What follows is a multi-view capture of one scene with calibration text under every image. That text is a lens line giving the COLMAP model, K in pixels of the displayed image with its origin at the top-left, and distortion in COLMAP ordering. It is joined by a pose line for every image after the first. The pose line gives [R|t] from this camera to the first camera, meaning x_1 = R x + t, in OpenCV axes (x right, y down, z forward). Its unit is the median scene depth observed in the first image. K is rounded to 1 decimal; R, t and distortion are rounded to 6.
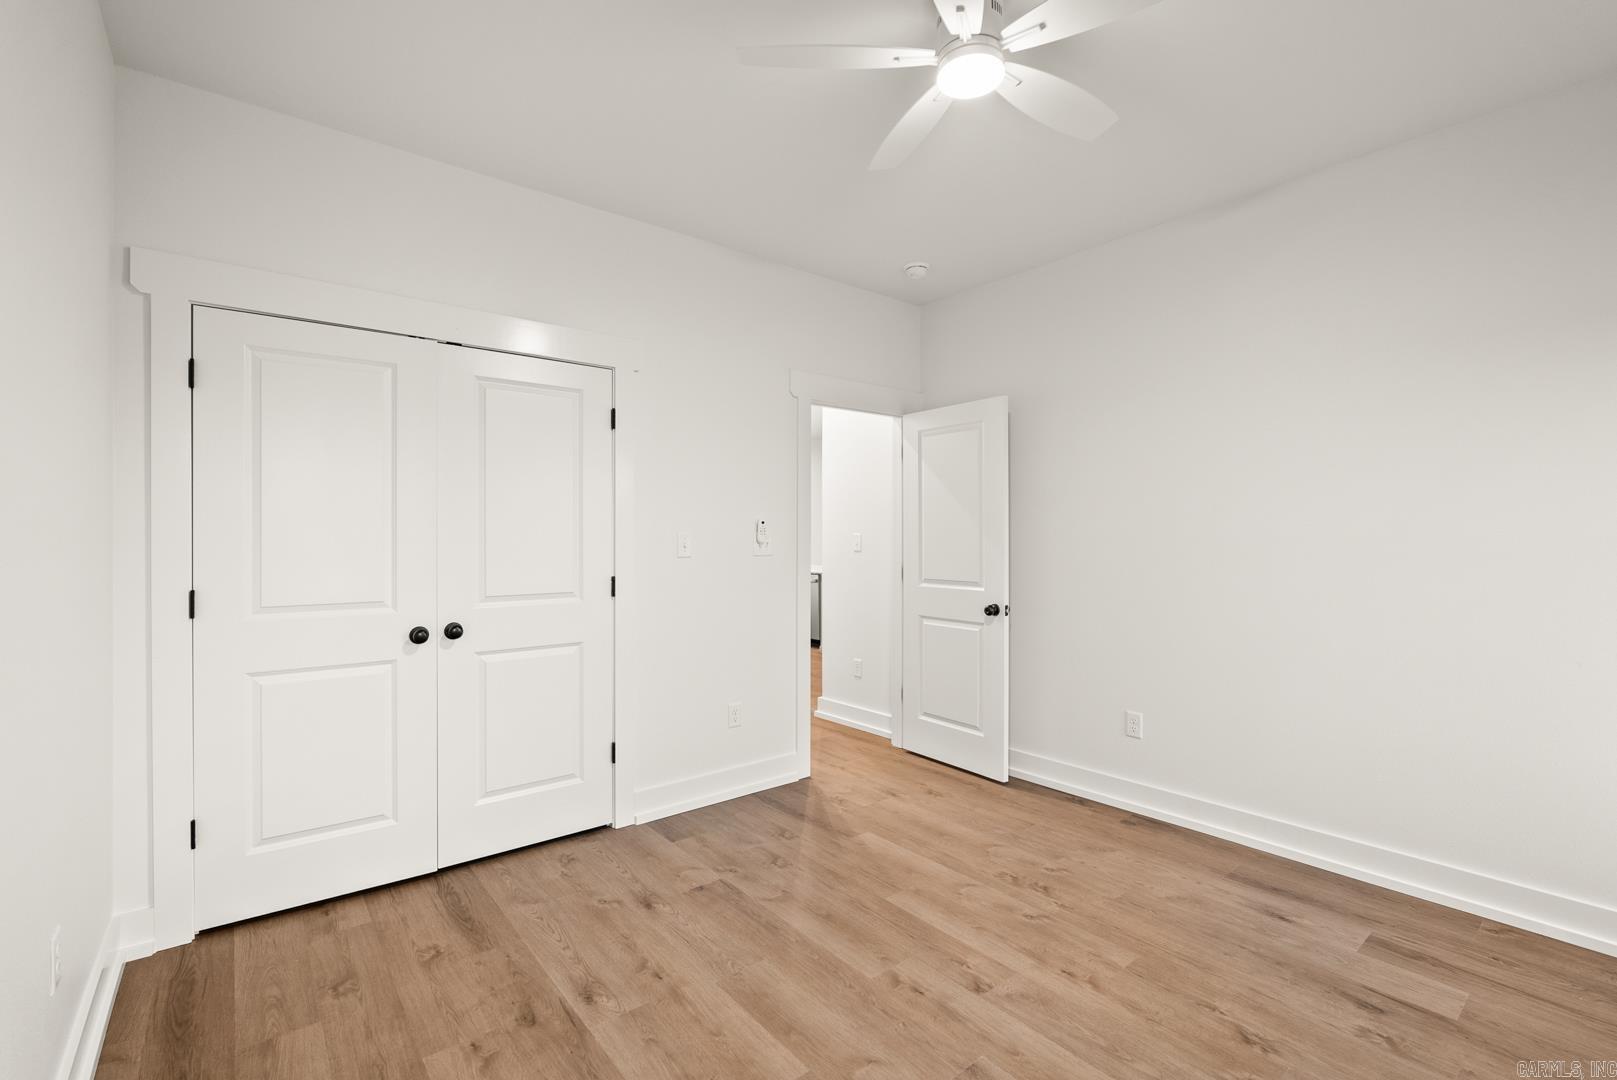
lens RADIAL K [[713.3, 0, 805.4], [0, 713.3, 536.7], [0, 0, 1]] dist [0.000521, 0.000735]
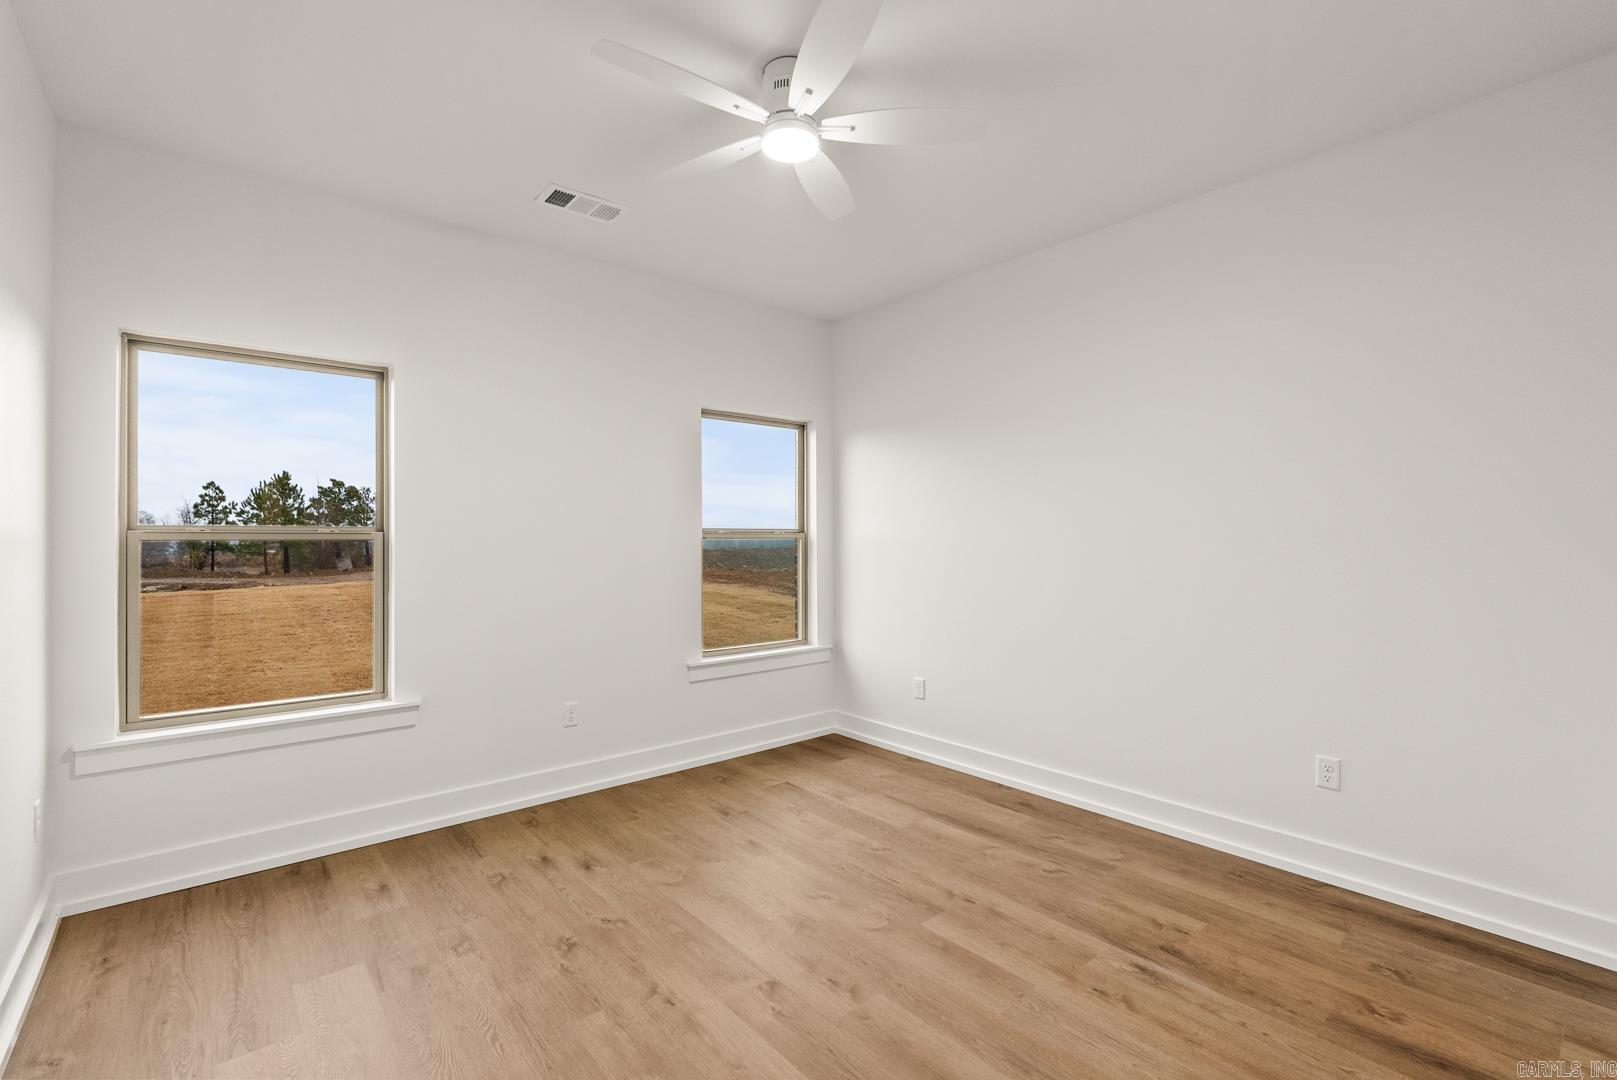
lens RADIAL K [[713.3, 0, 805.4], [0, 713.3, 536.7], [0, 0, 1]] dist [0.000521, 0.000735]
pose [[-0.999738, 0.002028, -0.022817, 0.217493], [0.002169, 0.999979, -0.006146, 0.006768], [0.022804, -0.006194, -0.999721, 2.012683]]
